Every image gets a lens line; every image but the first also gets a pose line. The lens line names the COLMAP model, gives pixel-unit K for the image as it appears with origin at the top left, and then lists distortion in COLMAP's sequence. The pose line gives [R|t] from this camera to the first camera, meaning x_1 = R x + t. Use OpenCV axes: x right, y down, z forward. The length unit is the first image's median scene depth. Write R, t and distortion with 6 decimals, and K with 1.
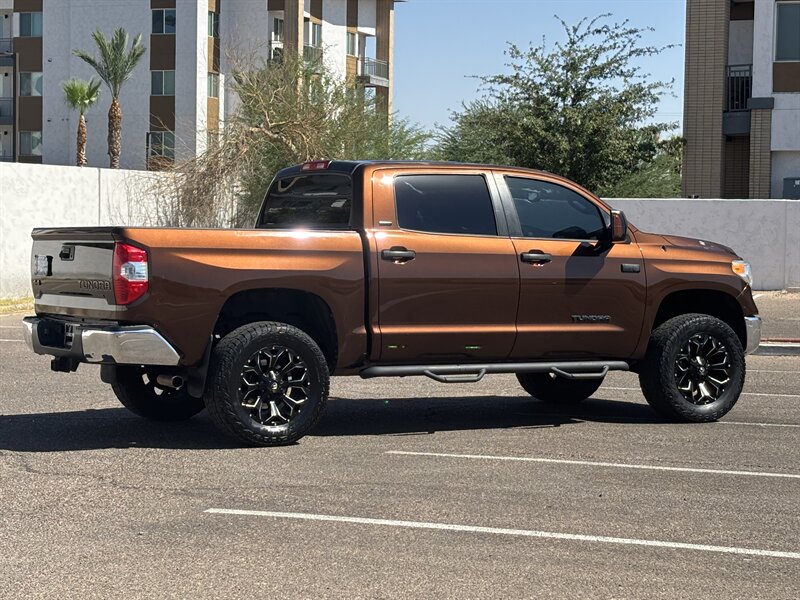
lens RADIAL K [[1778.5, 0, 400.0], [0, 1778.5, 300.0], [0, 0, 1]] dist [0.127007, 0.192446]
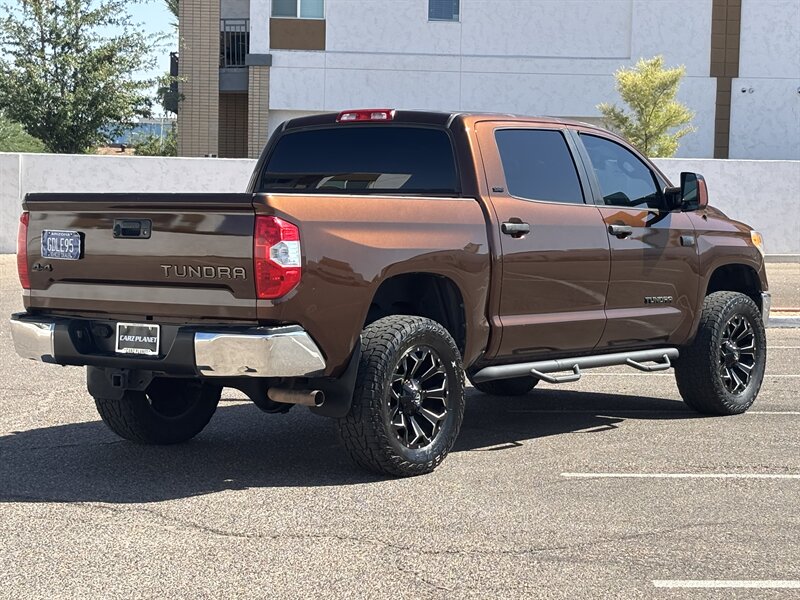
lens RADIAL K [[1778.5, 0, 400.0], [0, 1778.5, 300.0], [0, 0, 1]] dist [0.127007, 0.192446]
pose [[0.919326, -0.020947, 0.392938, -0.336356], [0.011720, 0.999597, 0.025865, -0.012967], [-0.393321, -0.019173, 0.919201, 0.251253]]
